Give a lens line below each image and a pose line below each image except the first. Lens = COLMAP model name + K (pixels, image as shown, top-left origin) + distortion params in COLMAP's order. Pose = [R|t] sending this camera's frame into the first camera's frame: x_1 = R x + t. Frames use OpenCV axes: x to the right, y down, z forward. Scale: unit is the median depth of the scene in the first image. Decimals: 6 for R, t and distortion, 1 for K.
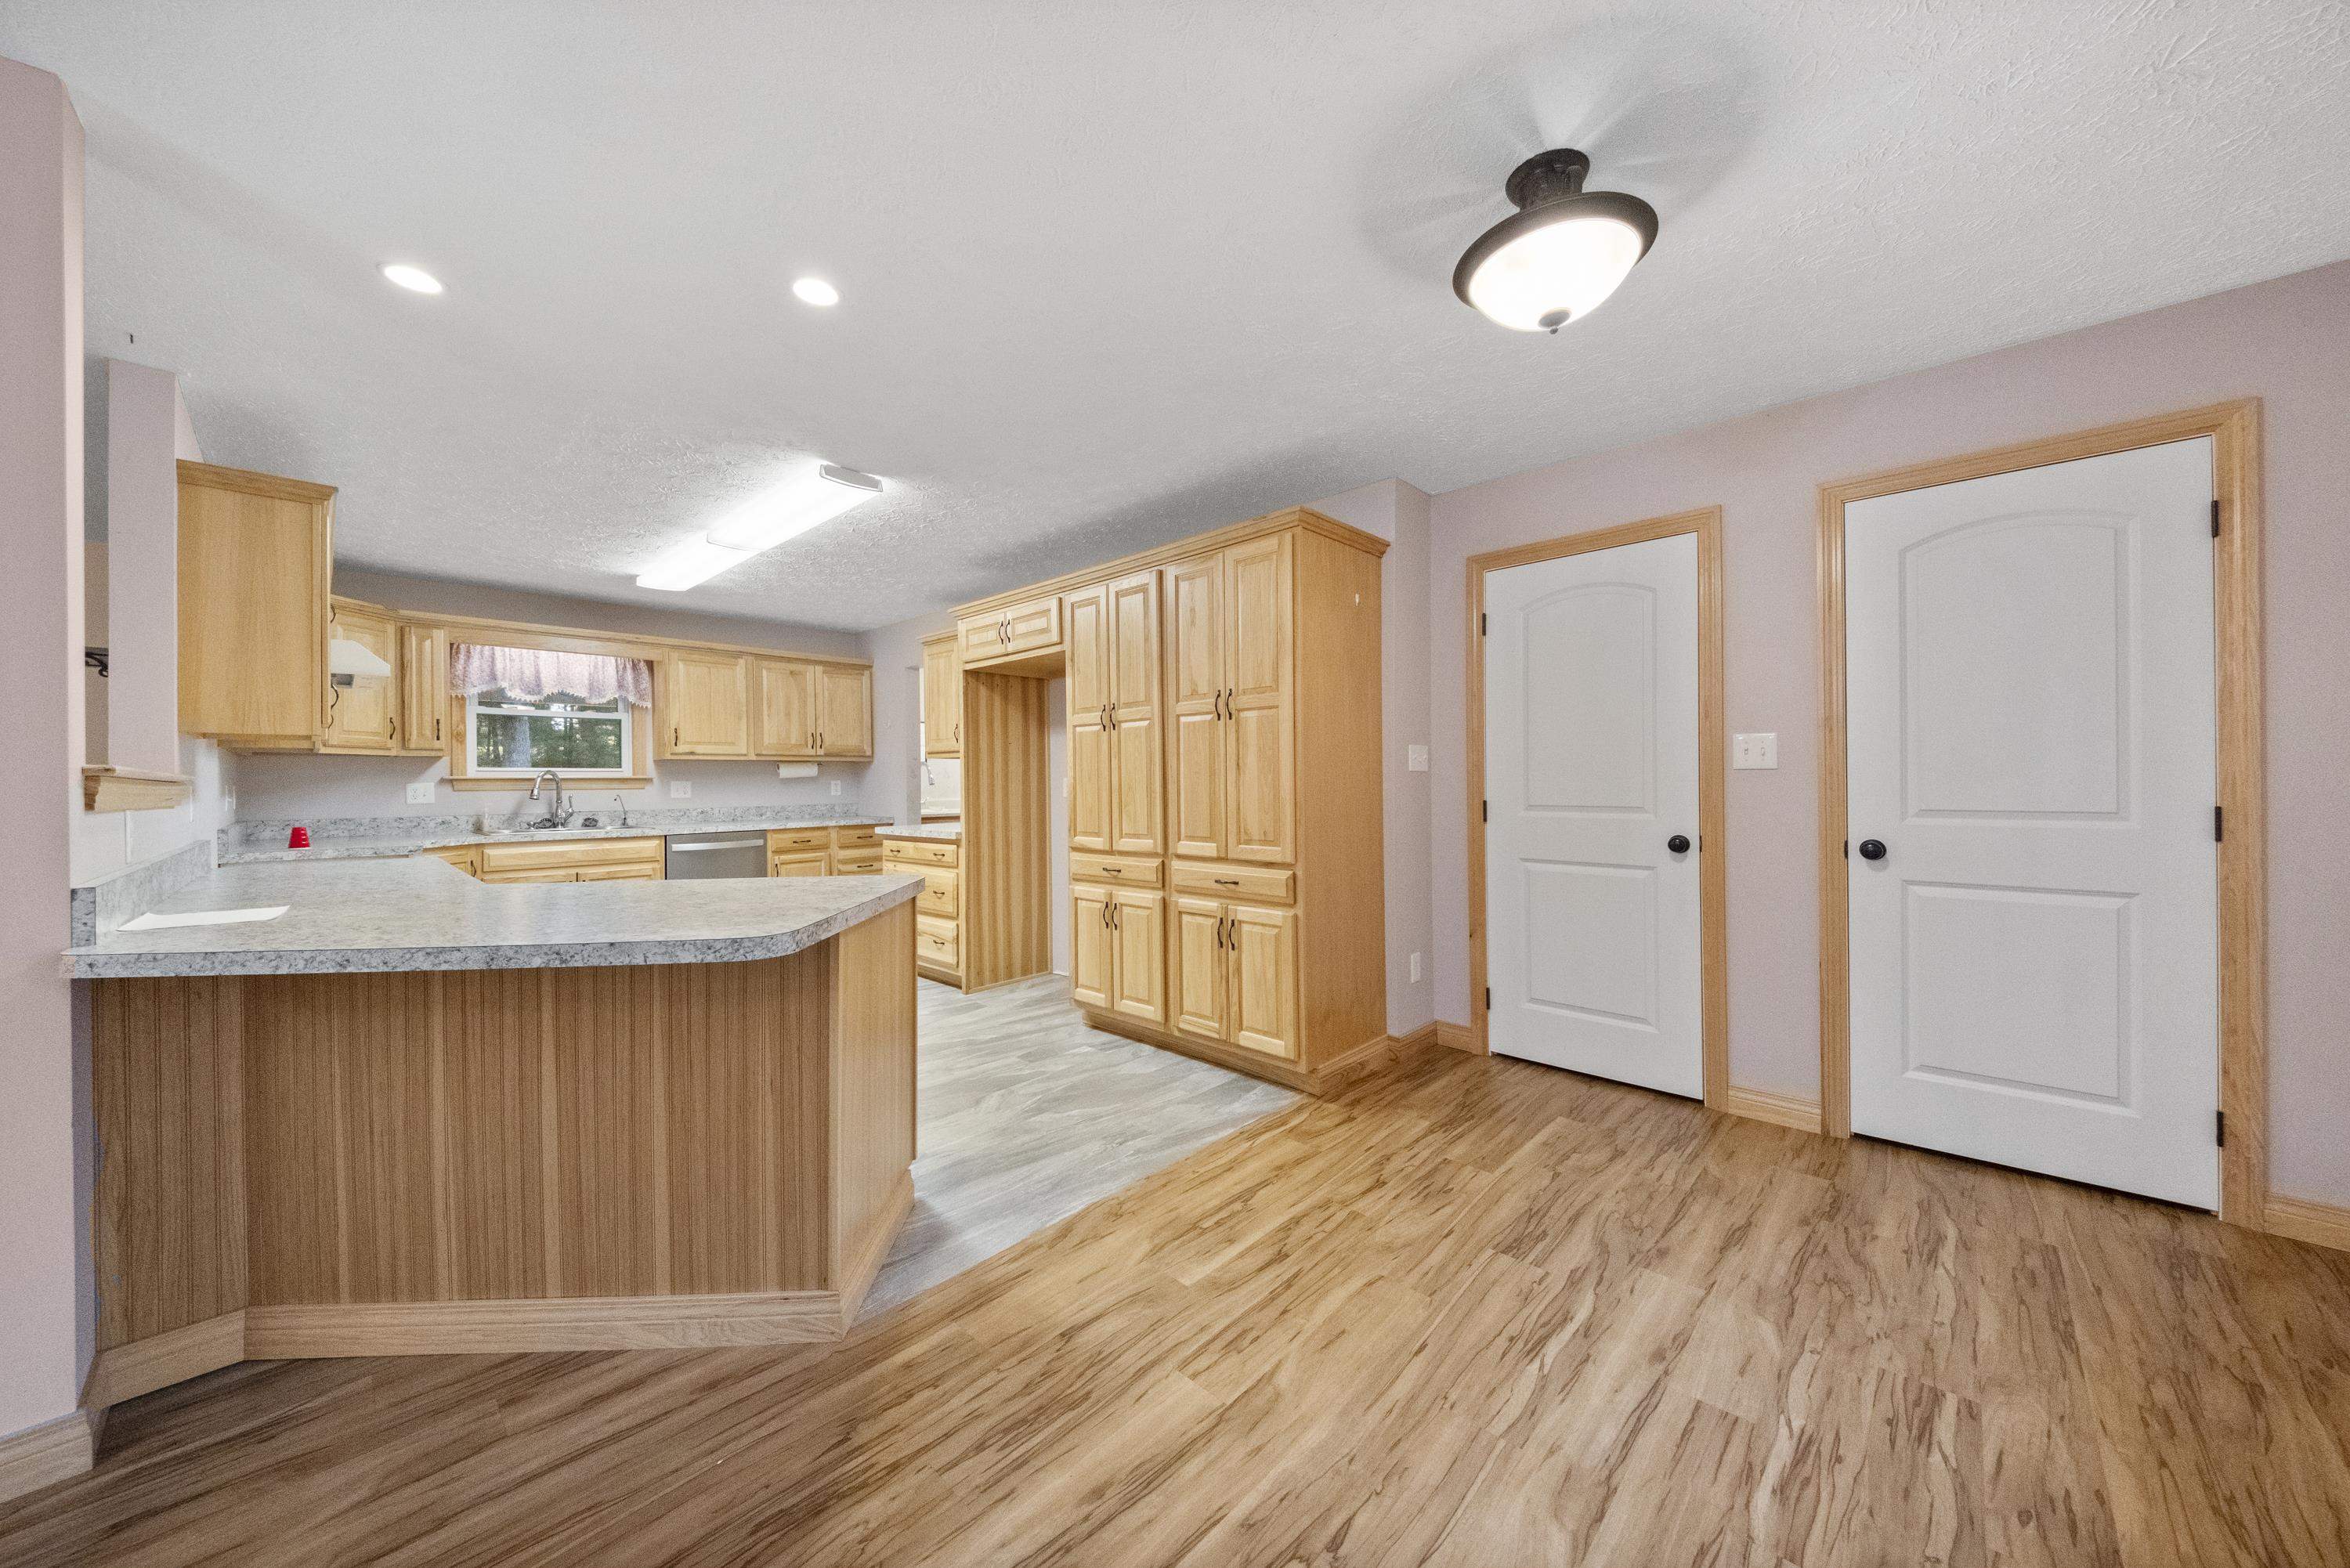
lens RADIAL K [[808.8, 0, 1169.9], [0, 808.8, 771.5], [0, 0, 1]] dist [0.015996, -0.005324]
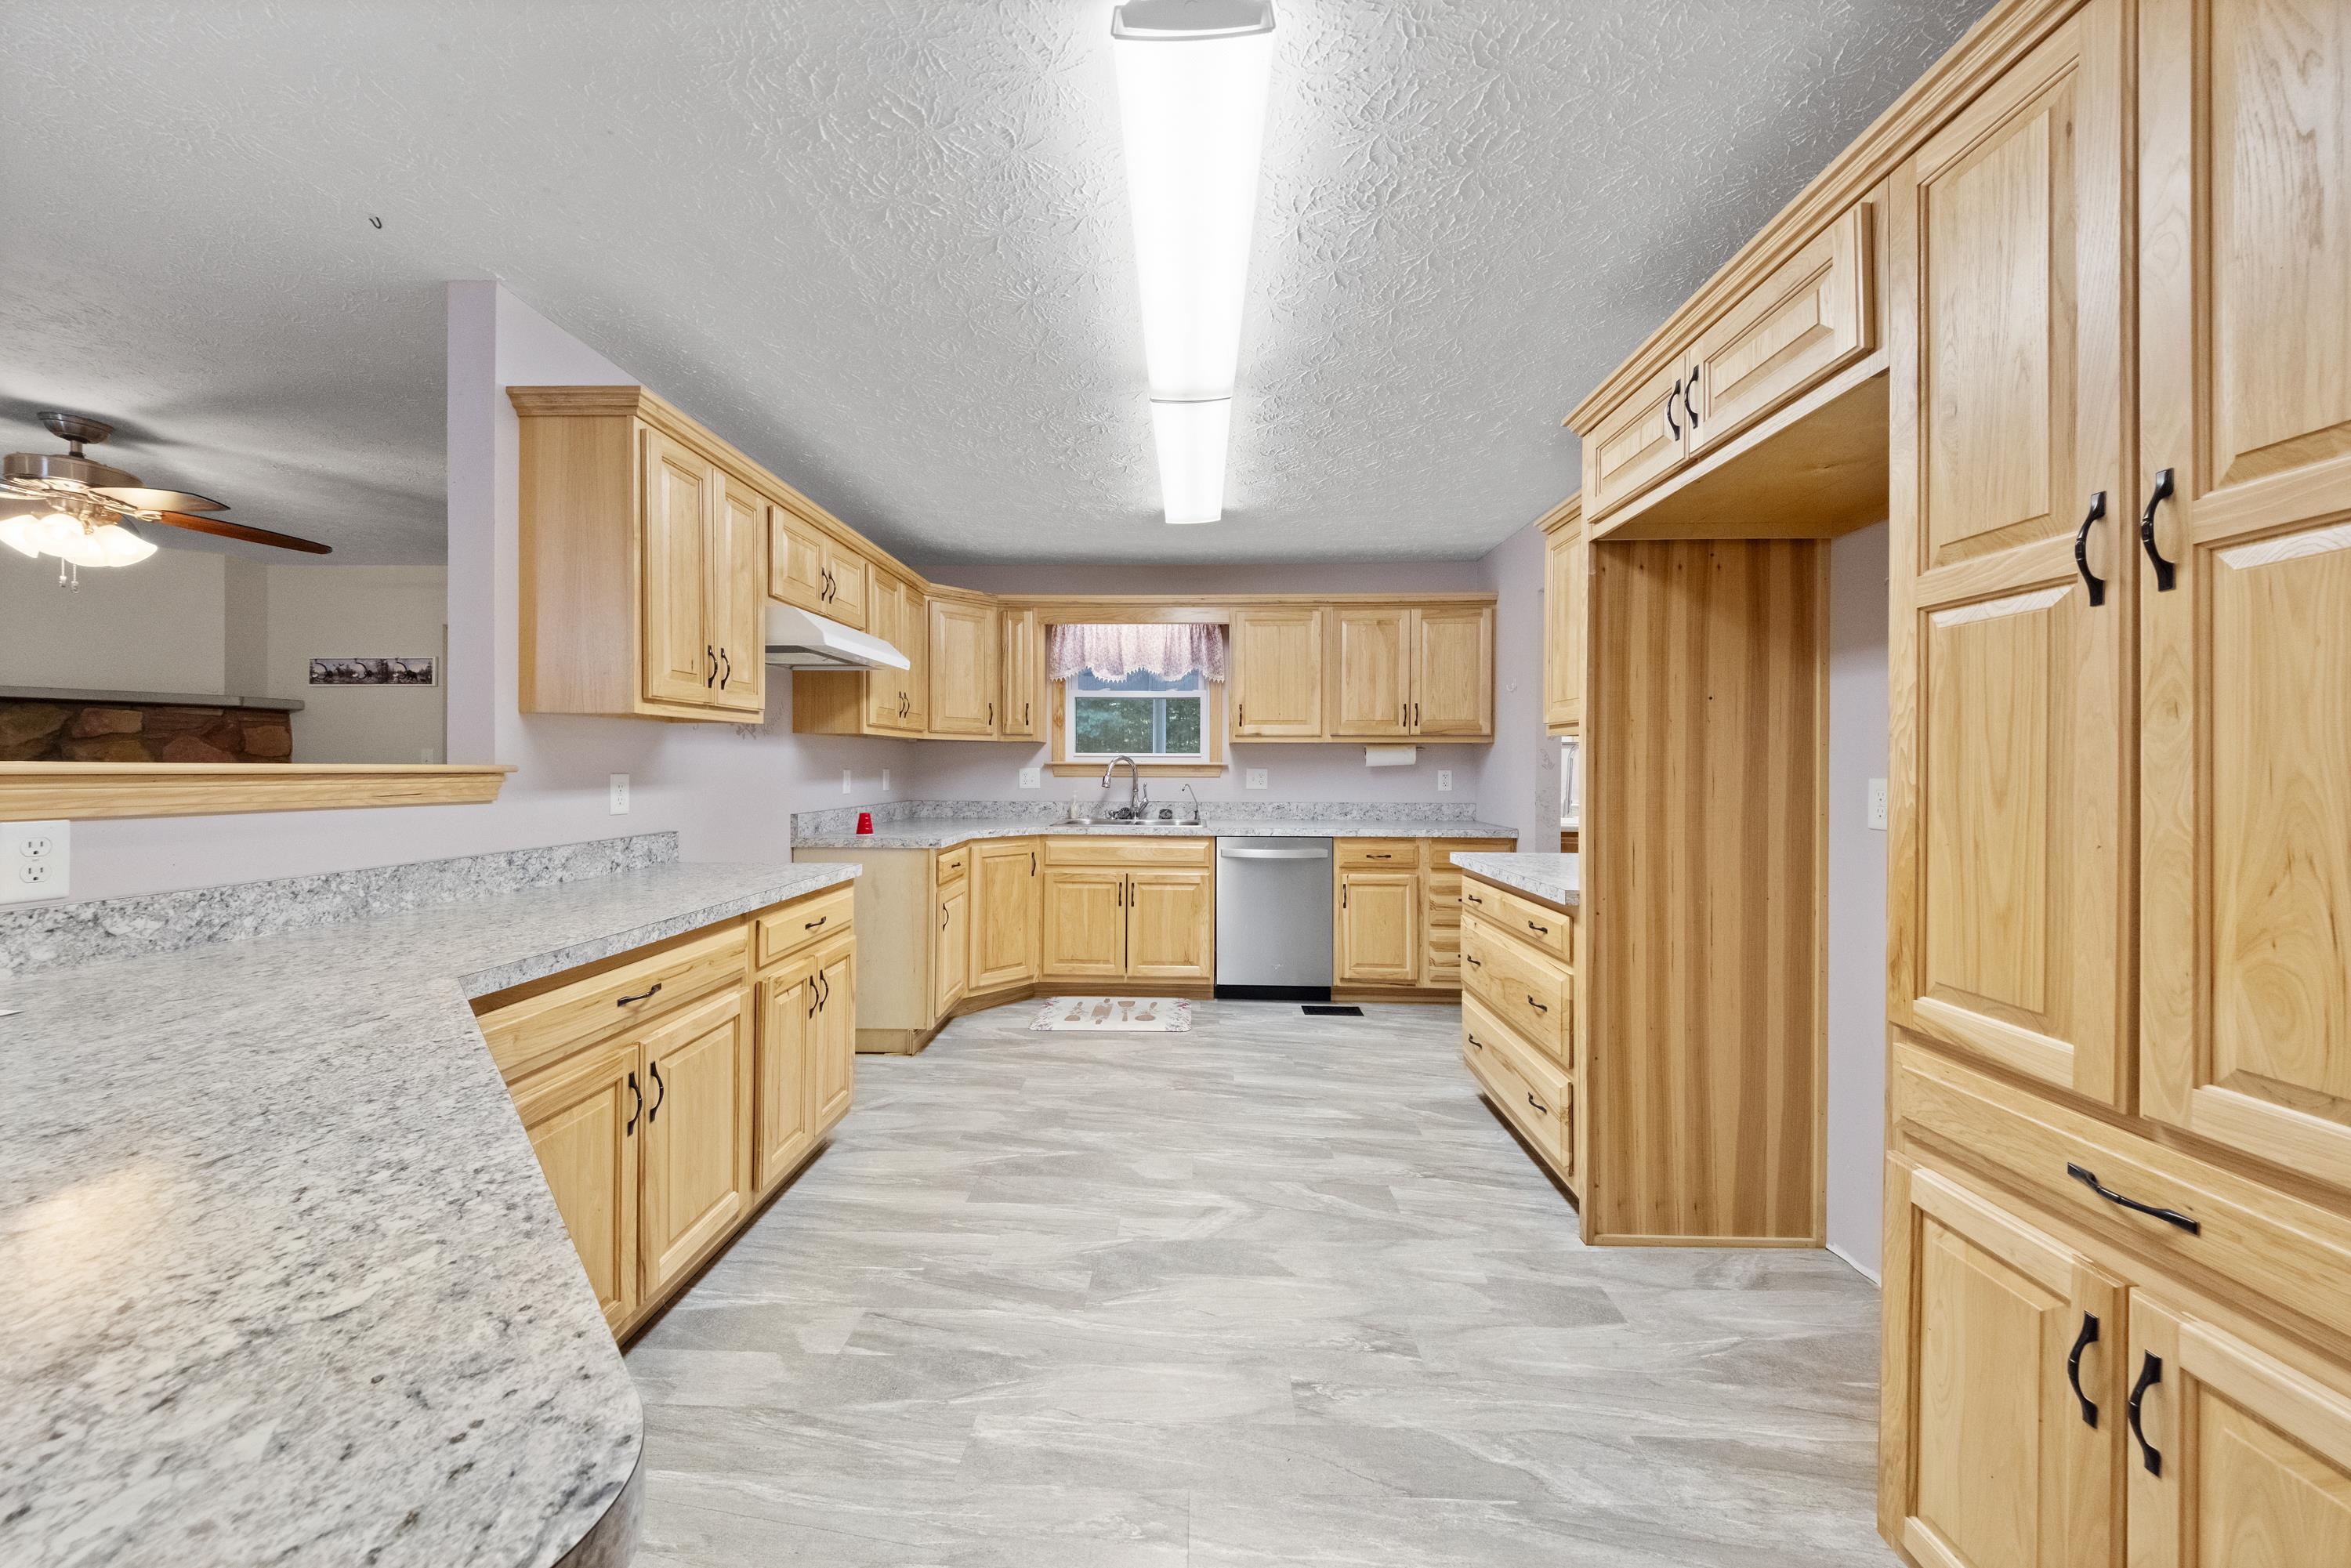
lens RADIAL K [[809.2, 0, 1170.8], [0, 809.2, 772.7], [0, 0, 1]] dist [0.015996, -0.005324]
pose [[0.667363, 0.018850, -0.744494, -0.069925], [-0.002674, 0.999734, 0.022915, -0.004210], [0.744728, -0.013301, 0.667235, 0.535227]]
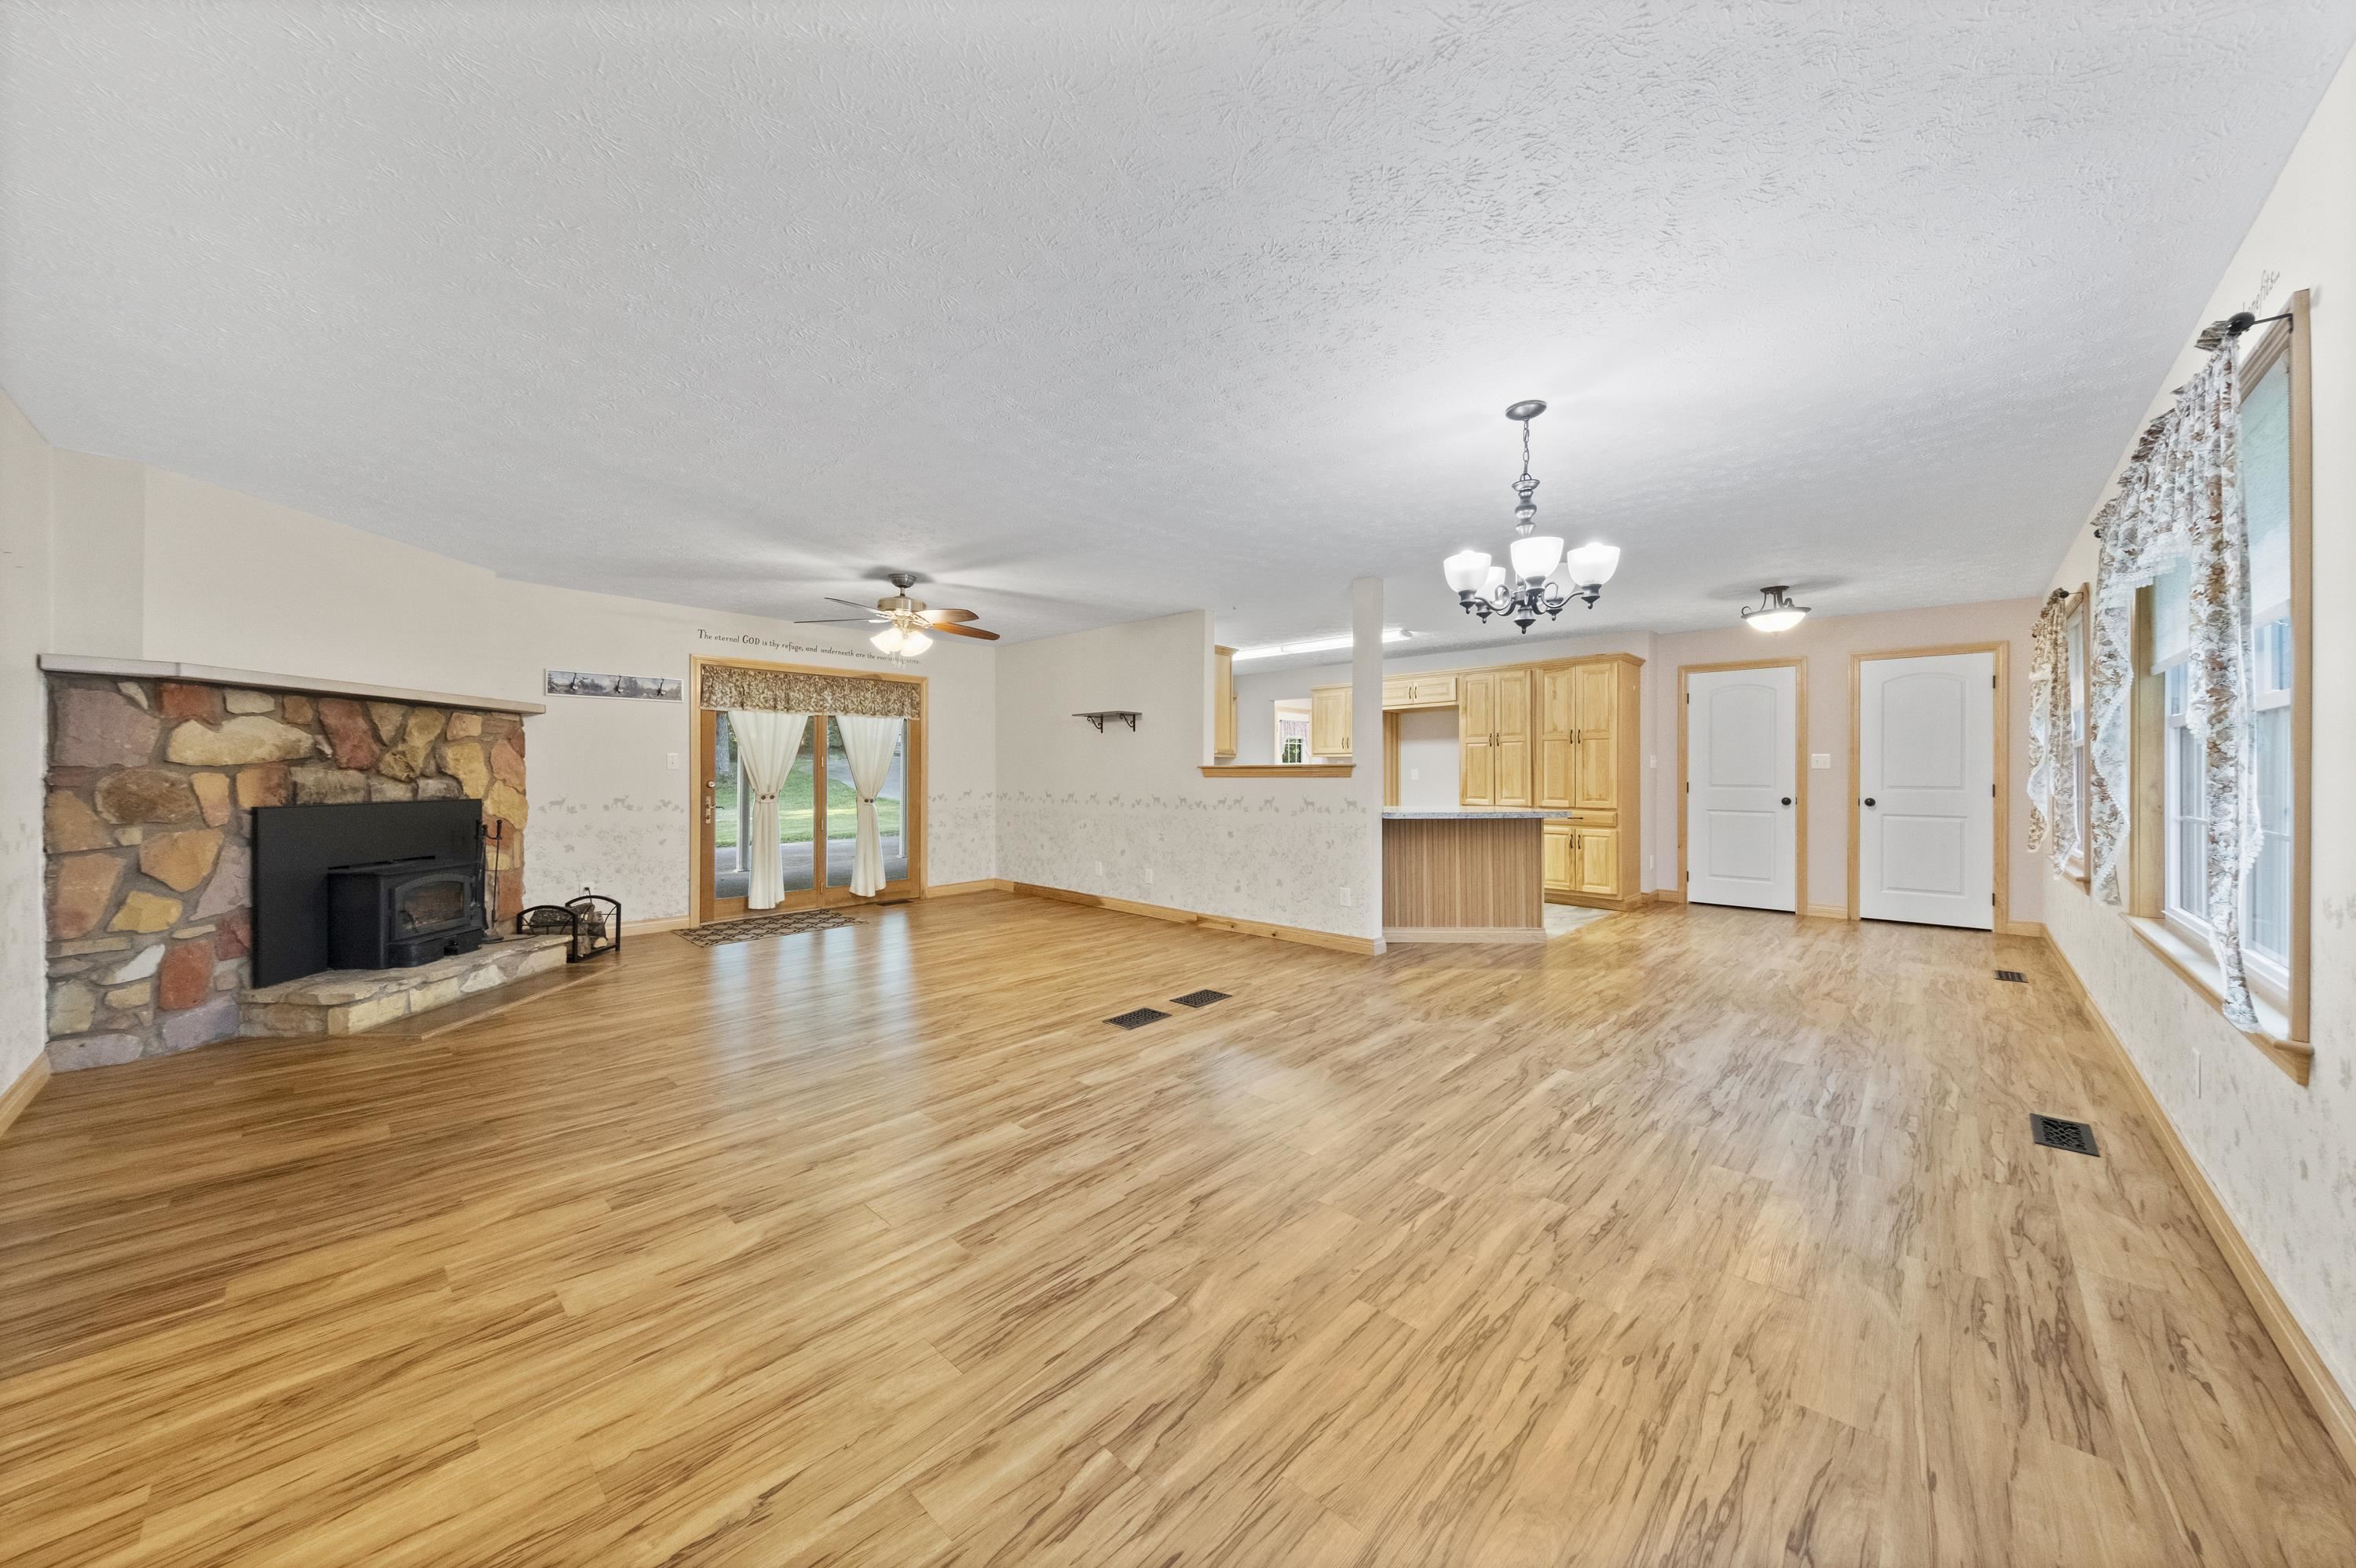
lens RADIAL K [[810.9, 0, 1181.3], [0, 810.9, 770.2], [0, 0, 1]] dist [0.015996, -0.005324]
pose [[0.999930, 0.010420, 0.005675, -0.732280], [-0.010450, 0.999931, 0.005355, 0.004719], [-0.005619, -0.005414, 0.999970, -0.865288]]
